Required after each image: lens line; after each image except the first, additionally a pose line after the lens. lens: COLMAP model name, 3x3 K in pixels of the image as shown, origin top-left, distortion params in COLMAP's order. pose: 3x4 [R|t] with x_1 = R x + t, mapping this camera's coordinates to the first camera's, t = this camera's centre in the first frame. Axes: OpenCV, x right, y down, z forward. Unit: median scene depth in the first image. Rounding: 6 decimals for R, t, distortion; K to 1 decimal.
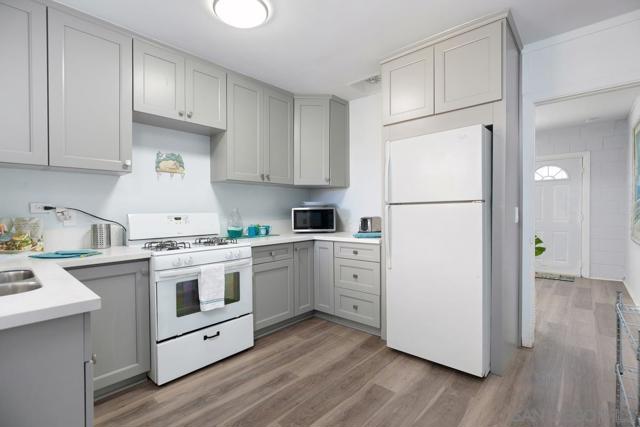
lens RADIAL K [[296.5, 0, 318.0], [0, 296.5, 218.3], [0, 0, 1]] dist [-0.007520, 0.000203]
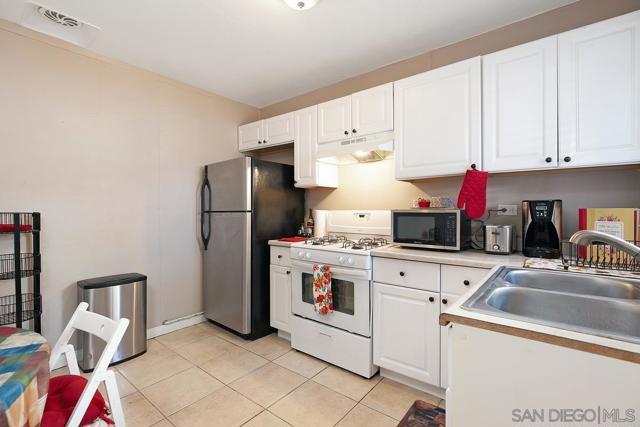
lens RADIAL K [[296.5, 0, 313.9], [0, 296.5, 213.6], [0, 0, 1]] dist [-0.007520, 0.000203]
pose [[0.035915, 0.048904, -0.998158, 0.641236], [-0.007960, 0.998784, 0.048648, -0.064943], [0.999323, 0.006199, 0.036261, 0.943364]]
